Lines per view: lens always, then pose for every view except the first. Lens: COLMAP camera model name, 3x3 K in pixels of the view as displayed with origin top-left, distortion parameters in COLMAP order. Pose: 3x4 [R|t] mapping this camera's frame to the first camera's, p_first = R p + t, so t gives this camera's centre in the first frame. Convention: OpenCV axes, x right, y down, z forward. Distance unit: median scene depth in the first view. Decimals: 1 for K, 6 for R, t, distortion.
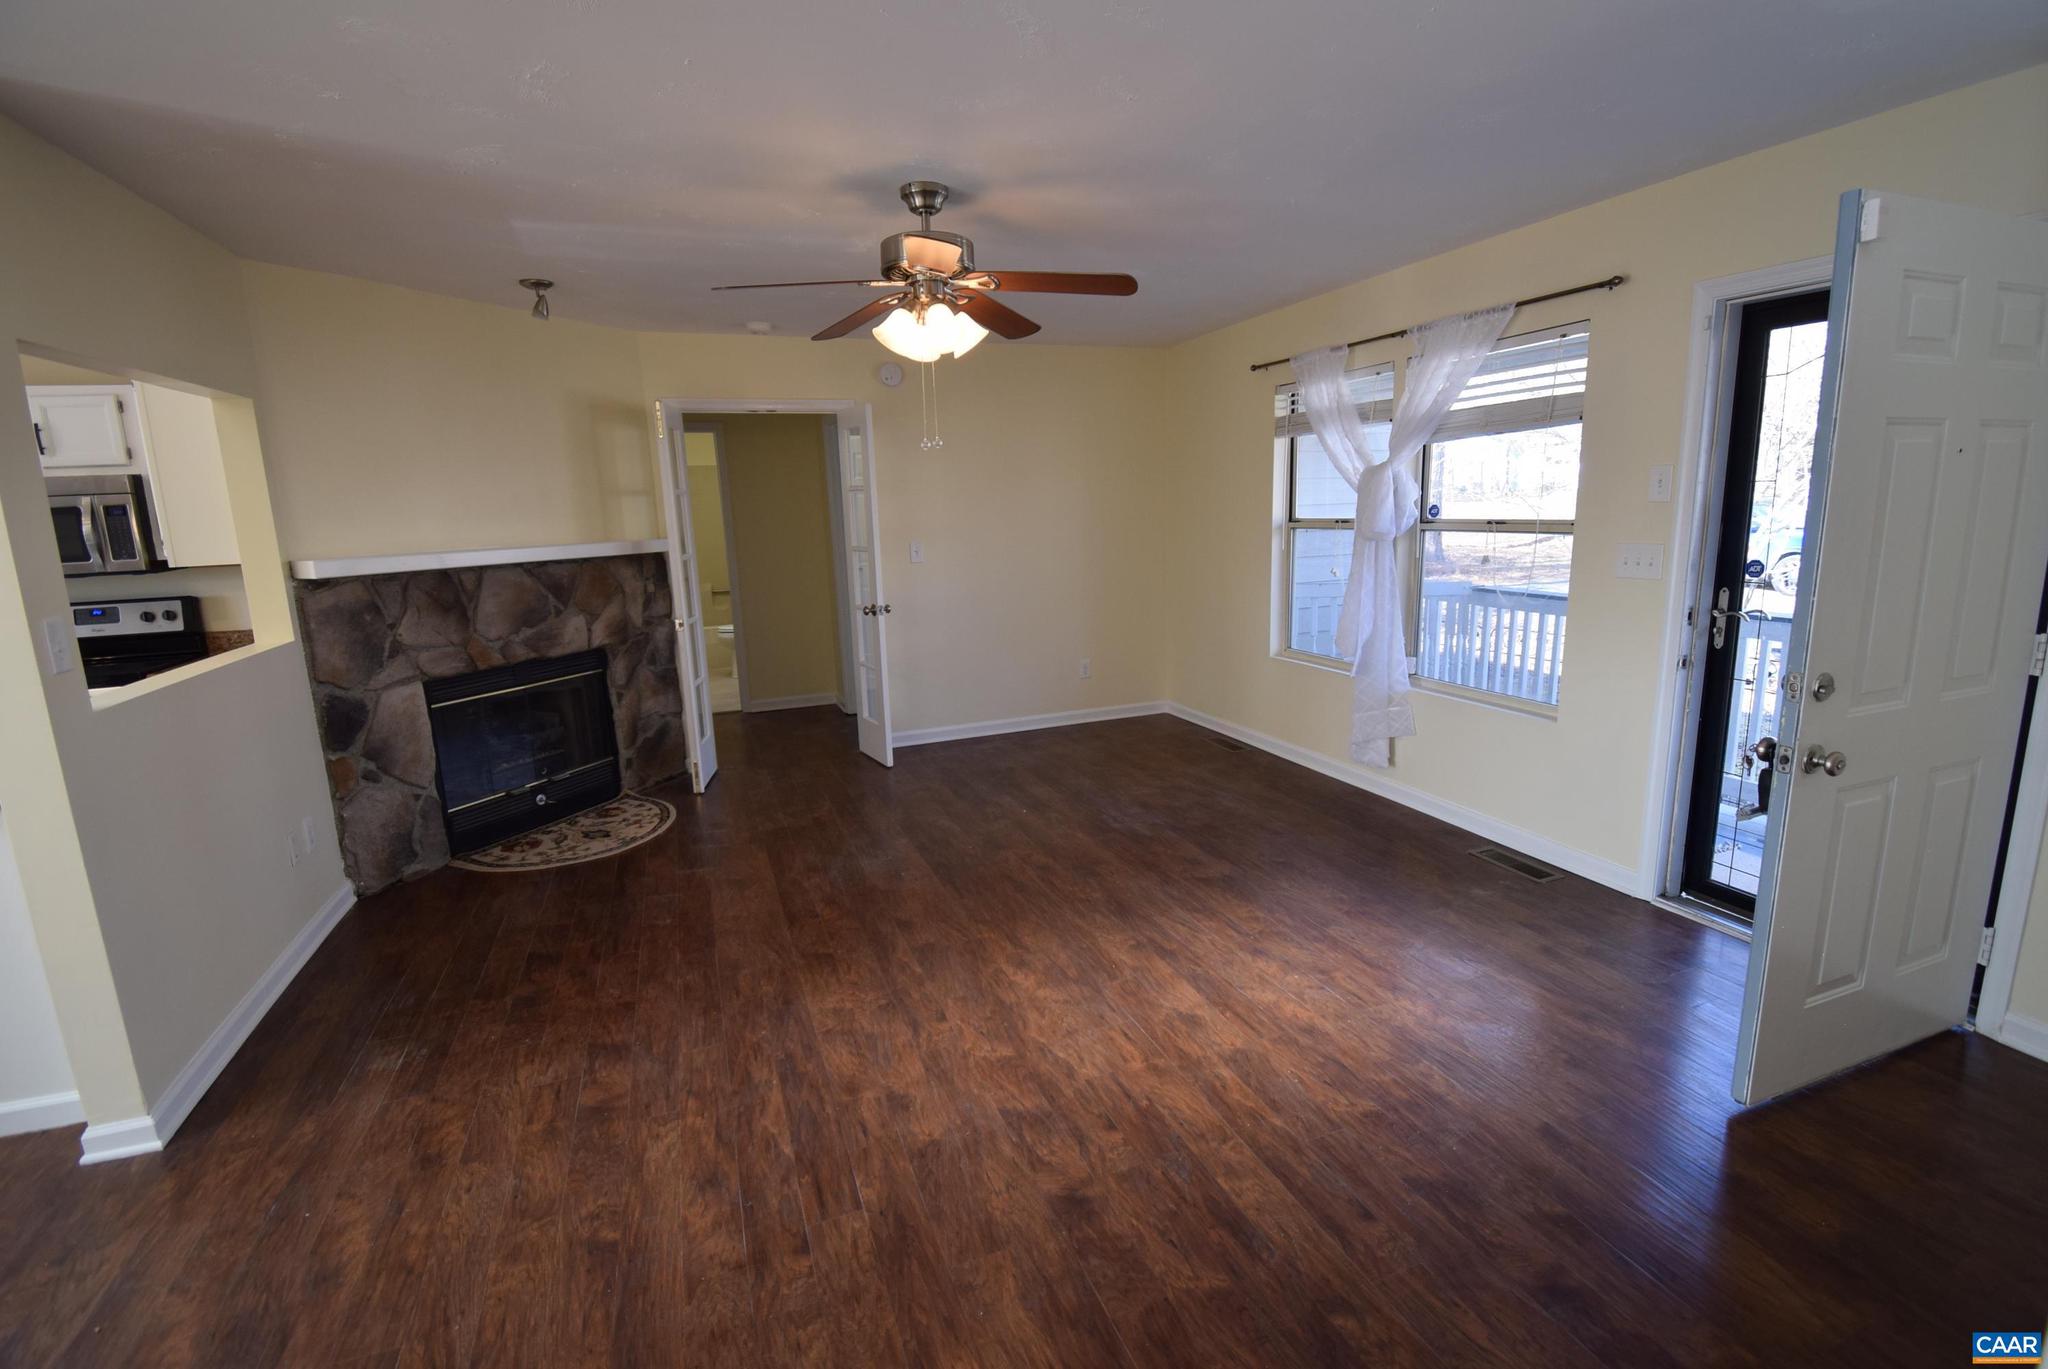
lens RADIAL K [[916.9, 0, 1032.9], [0, 916.9, 679.0], [0, 0, 1]] dist [0.017762, -0.024953]
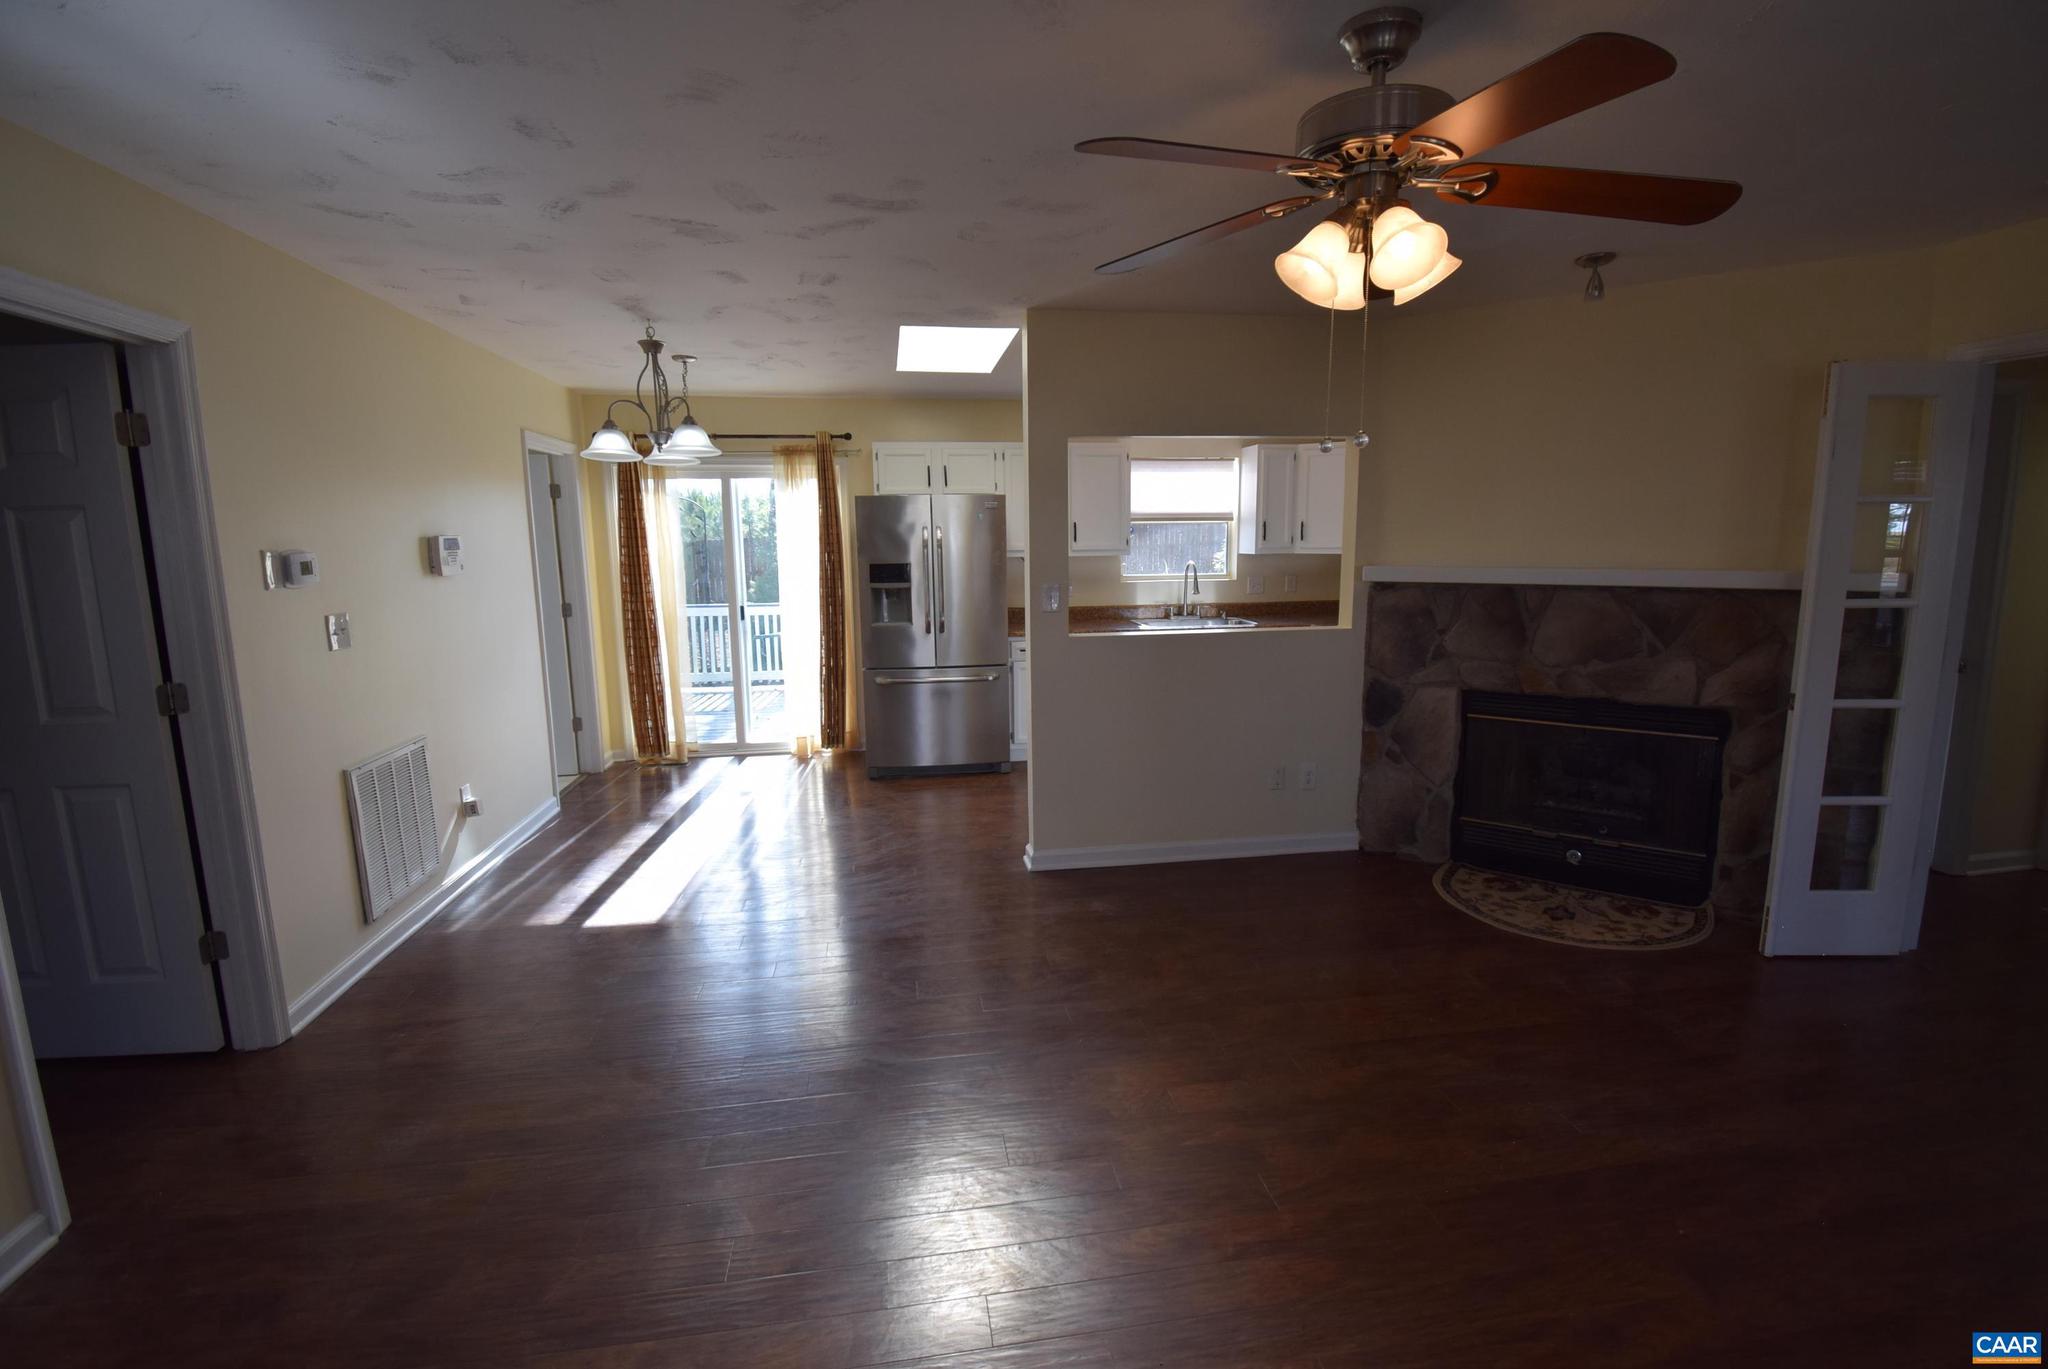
lens RADIAL K [[916.9, 0, 1032.9], [0, 916.9, 679.0], [0, 0, 1]] dist [0.017762, -0.024953]
pose [[-0.215221, 0.180565, -0.959727, 0.415484], [-0.167353, 0.961400, 0.218409, -0.146522], [0.962119, 0.207619, -0.176696, 0.680747]]
